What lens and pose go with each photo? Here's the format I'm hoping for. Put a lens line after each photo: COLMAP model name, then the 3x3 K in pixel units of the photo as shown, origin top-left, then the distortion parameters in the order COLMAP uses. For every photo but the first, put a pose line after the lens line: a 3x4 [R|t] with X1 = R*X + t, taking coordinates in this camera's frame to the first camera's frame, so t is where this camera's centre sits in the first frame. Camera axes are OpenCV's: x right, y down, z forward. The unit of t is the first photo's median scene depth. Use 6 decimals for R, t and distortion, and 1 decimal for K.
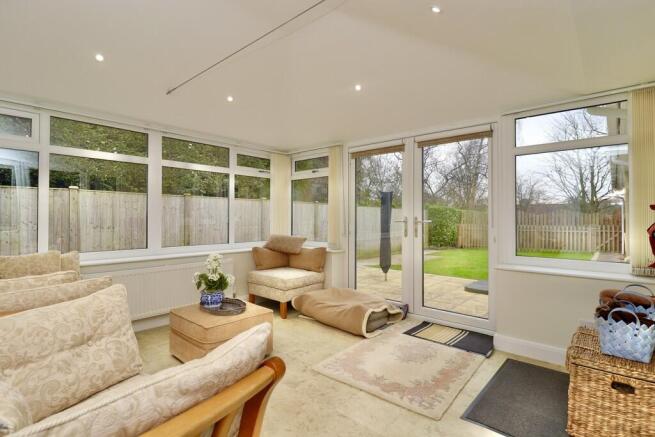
lens RADIAL K [[324.1, 0, 327.5], [0, 324.1, 215.1], [0, 0, 1]] dist [-0.014517, -0.000065]
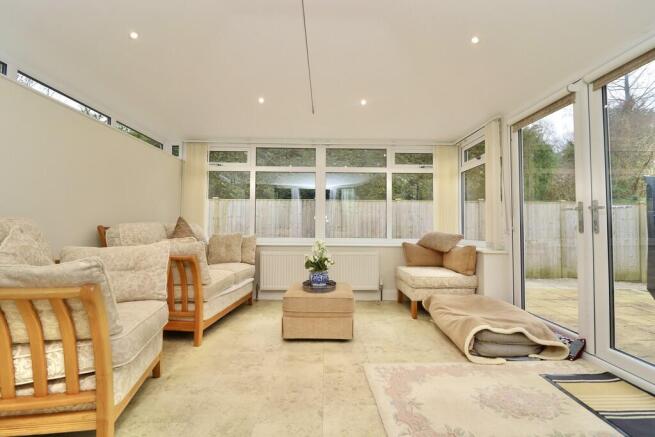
lens RADIAL K [[303.7, 0, 325.4], [0, 303.7, 214.2], [0, 0, 1]] dist [-0.001269, -0.012190]
pose [[0.671771, -0.026857, -0.740272, 0.347335], [-0.000447, 0.999328, -0.036661, 0.052446], [0.740759, 0.024959, 0.671307, 0.219310]]
